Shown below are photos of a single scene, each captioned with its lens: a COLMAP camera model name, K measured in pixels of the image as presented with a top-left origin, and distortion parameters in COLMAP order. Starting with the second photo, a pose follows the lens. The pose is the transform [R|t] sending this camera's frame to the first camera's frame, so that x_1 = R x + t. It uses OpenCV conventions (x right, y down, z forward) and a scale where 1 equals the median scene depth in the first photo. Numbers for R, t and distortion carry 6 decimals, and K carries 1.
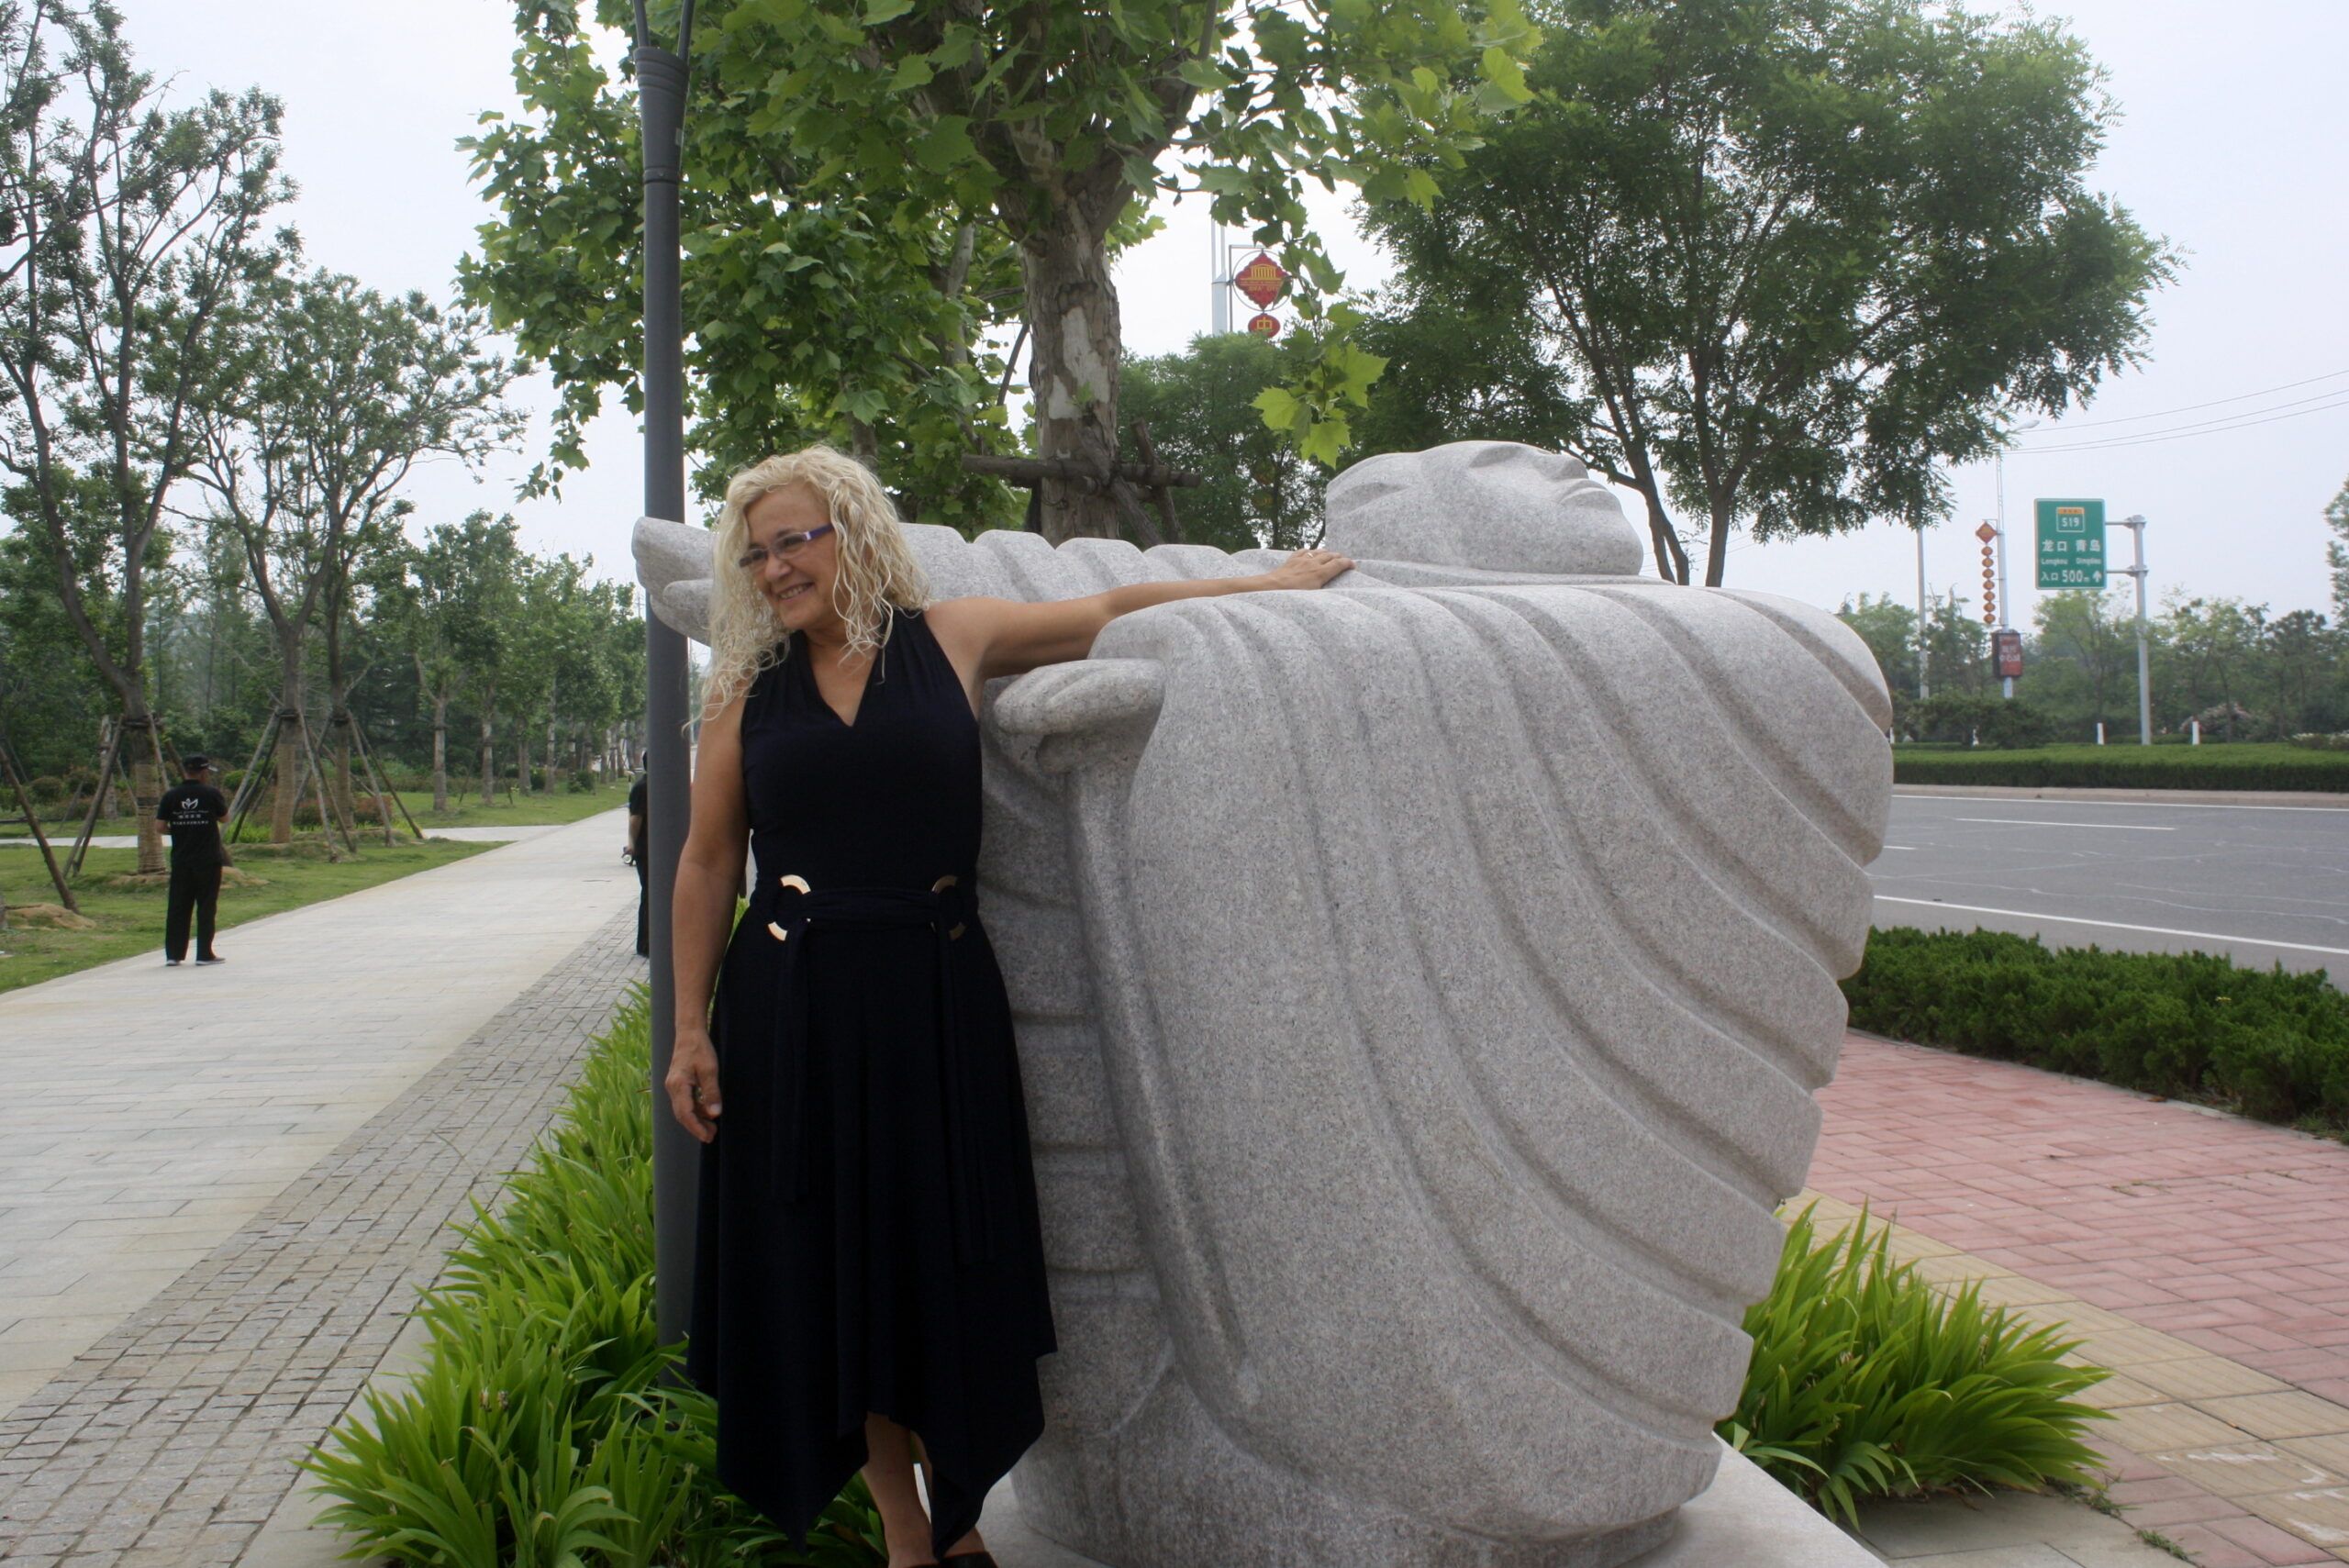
lens RADIAL K [[2314.7, 0, 1174.5], [0, 2314.7, 784.0], [0, 0, 1]] dist [-0.110197, 0.118740]
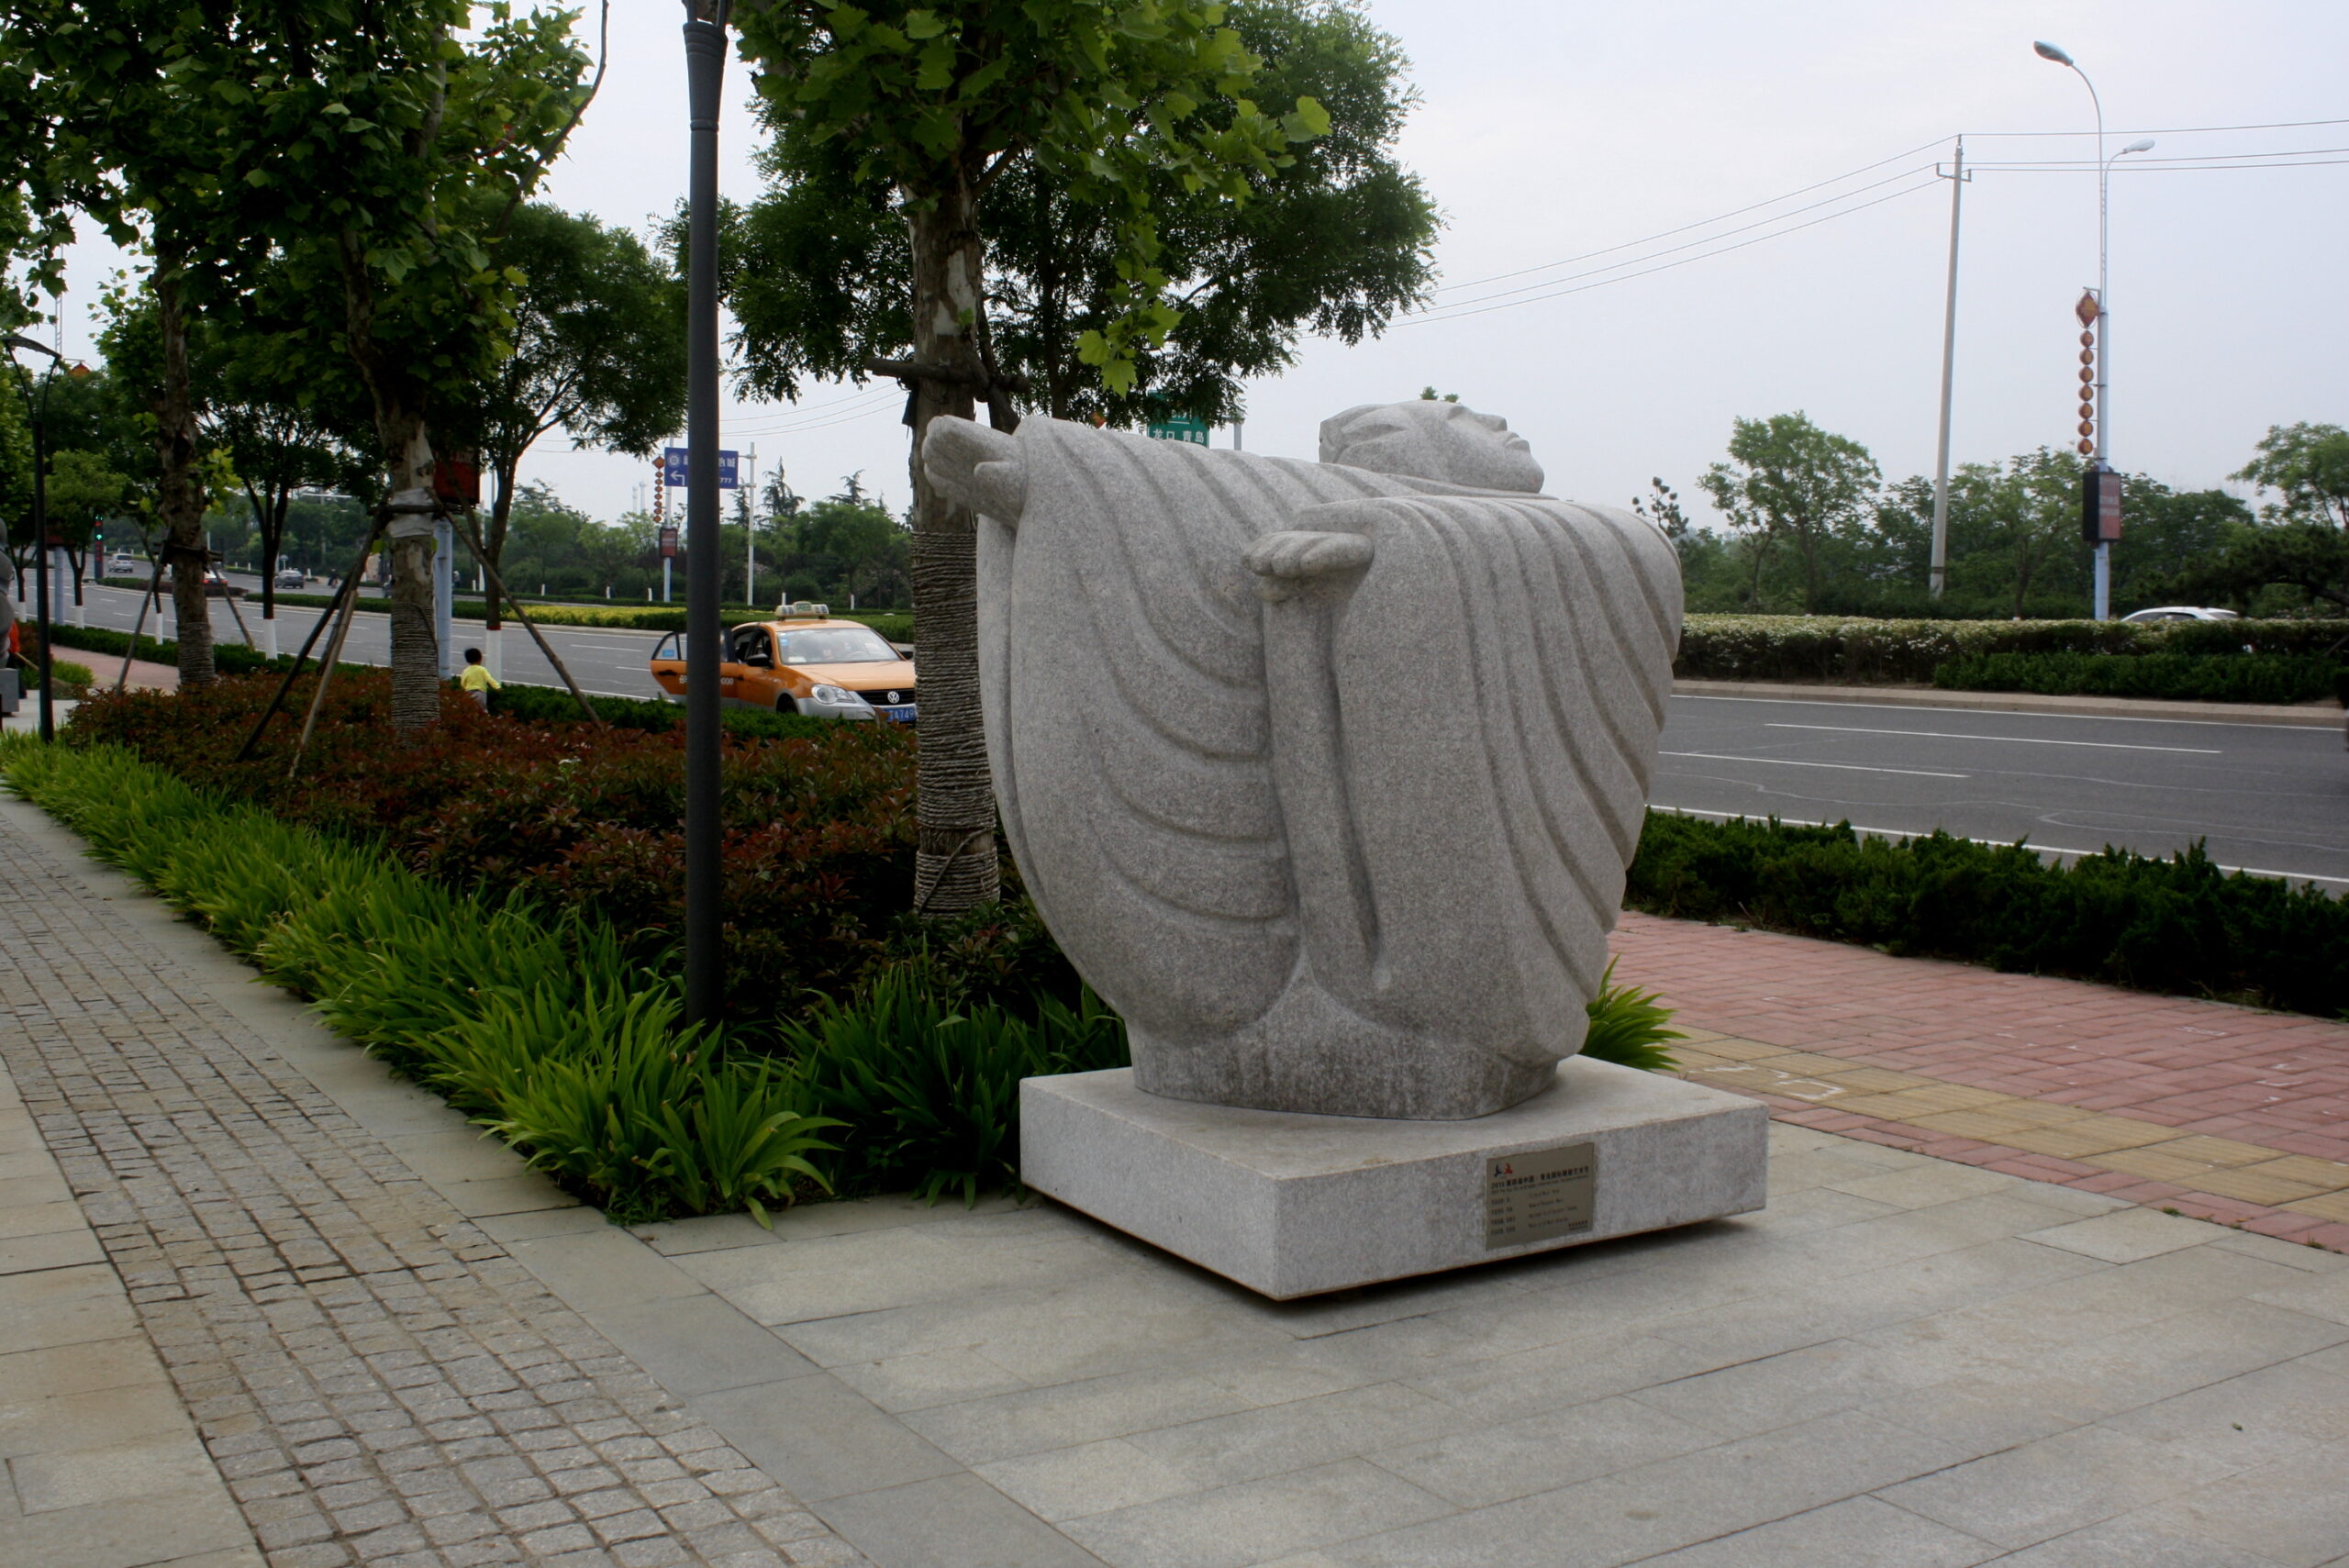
lens RADIAL K [[2314.7, 0, 1174.5], [0, 2314.7, 784.0], [0, 0, 1]] dist [-0.110197, 0.118740]
pose [[0.925793, 0.006792, 0.377969, -0.185140], [-0.028790, 0.998202, 0.052581, 0.010201], [-0.376932, -0.059561, 0.924324, -0.118324]]
